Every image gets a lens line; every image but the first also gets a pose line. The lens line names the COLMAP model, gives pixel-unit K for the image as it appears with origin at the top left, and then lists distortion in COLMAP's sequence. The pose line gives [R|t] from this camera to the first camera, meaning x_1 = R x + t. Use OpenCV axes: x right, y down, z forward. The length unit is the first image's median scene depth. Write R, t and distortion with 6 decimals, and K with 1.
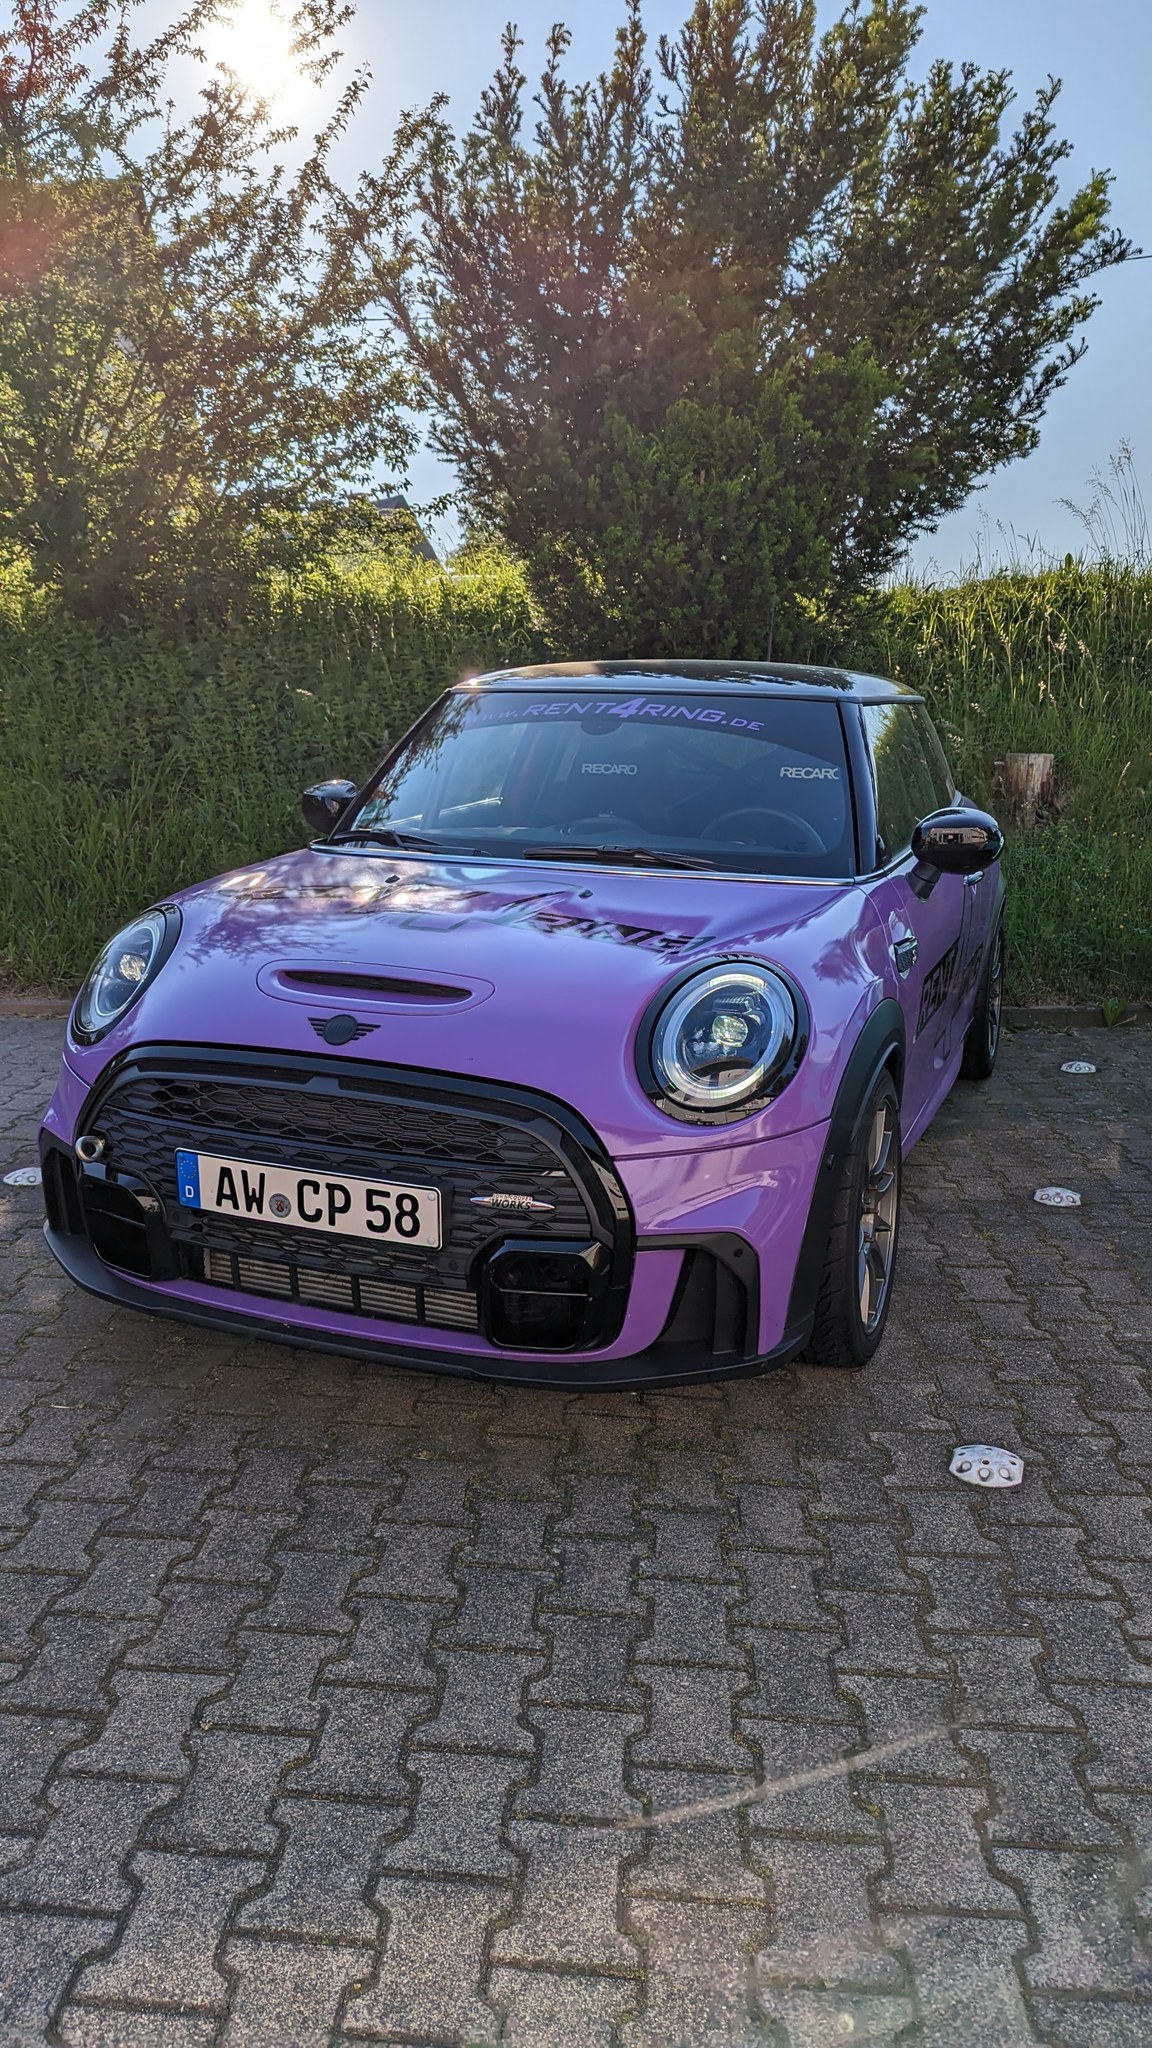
lens RADIAL K [[1444.4, 0, 576.0], [0, 1444.4, 1024.0], [0, 0, 1]] dist [0.071307, -0.071534]
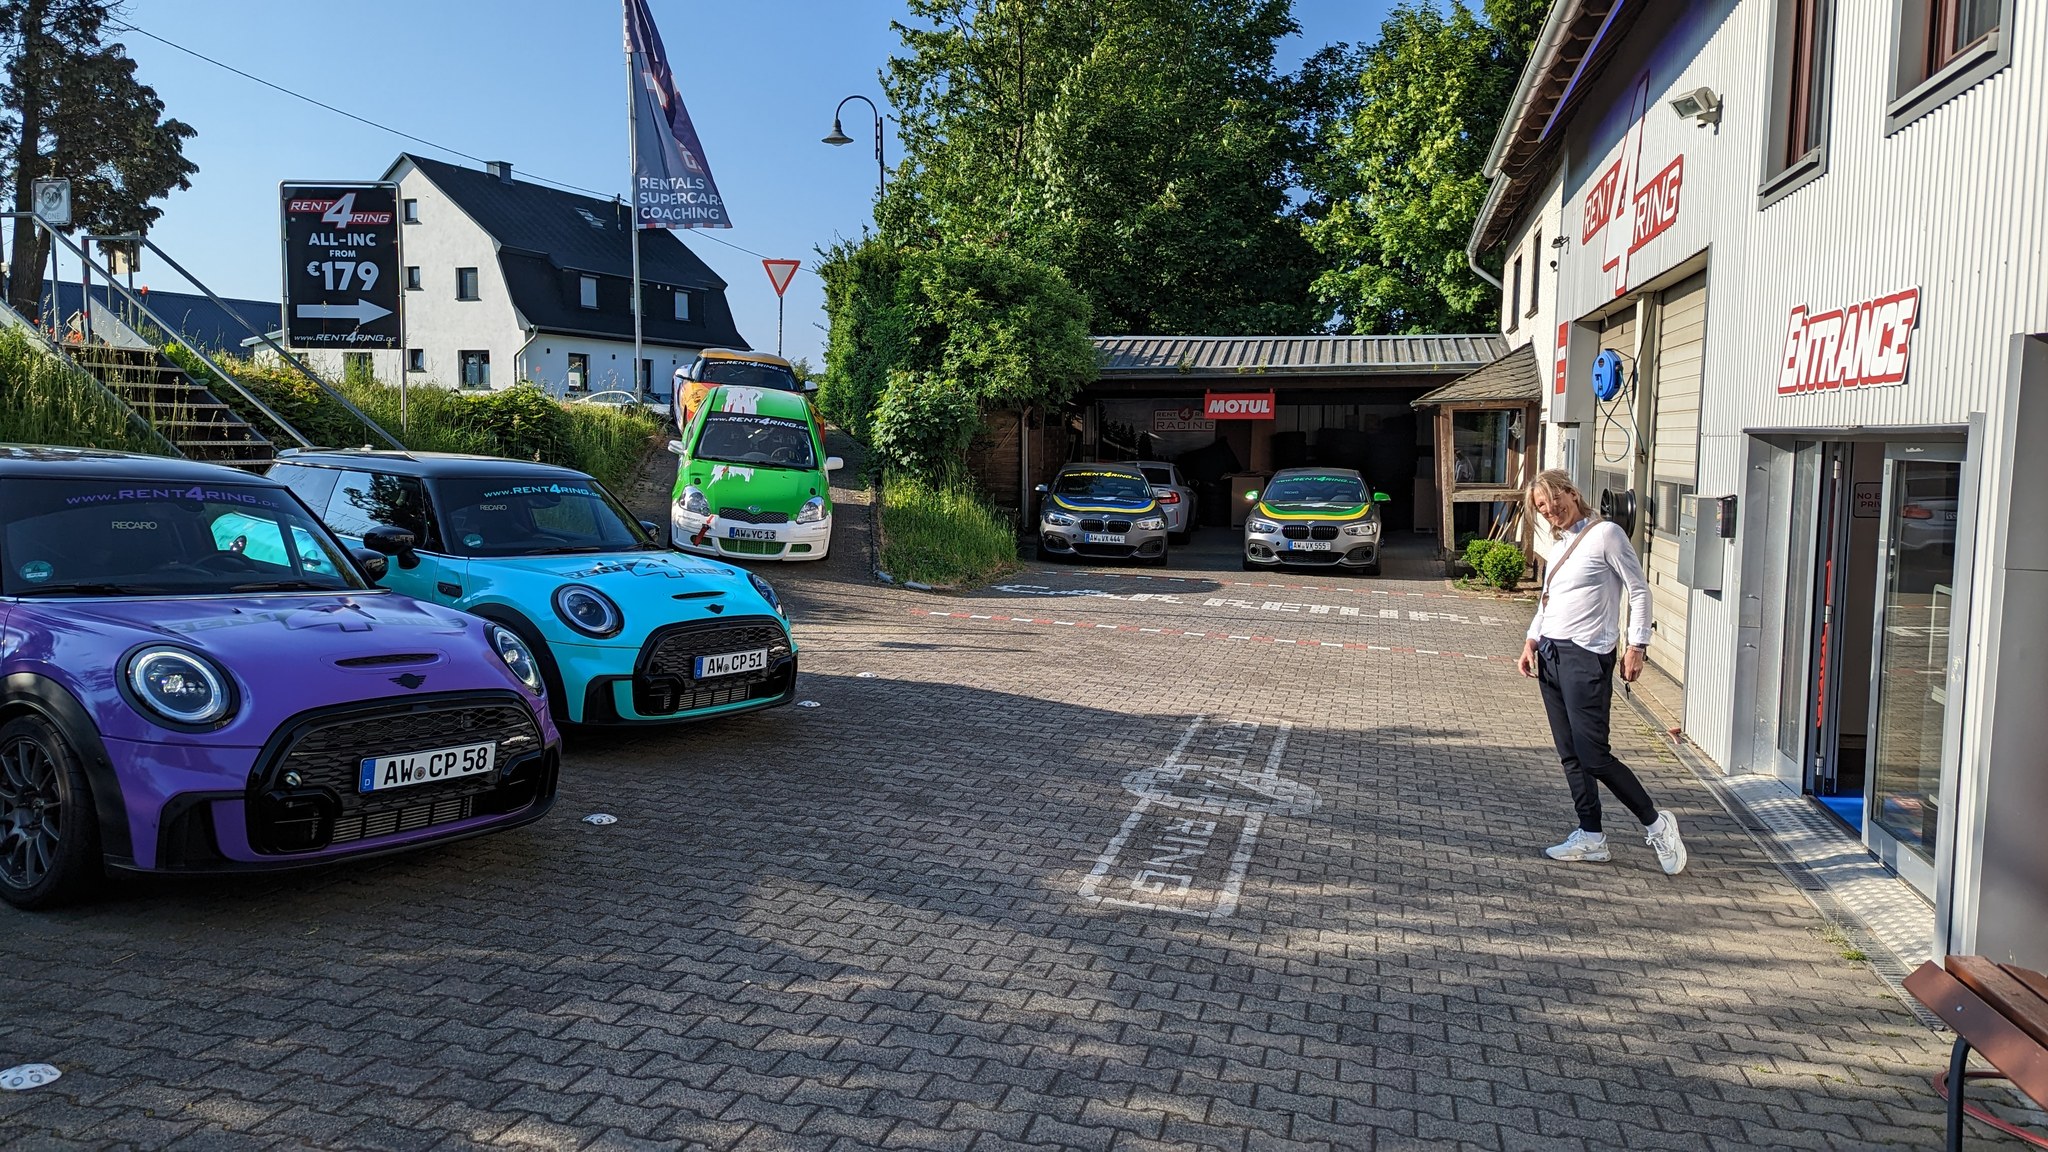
lens RADIAL K [[1444.4, 0, 1024.0], [0, 1444.4, 576.0], [0, 0, 1]] dist [0.071307, -0.071534]
pose [[0.153080, -0.067367, 0.985915, -2.000072], [0.147988, 0.987986, 0.044531, -0.102802], [-0.977070, 0.139086, 0.161210, -0.136021]]
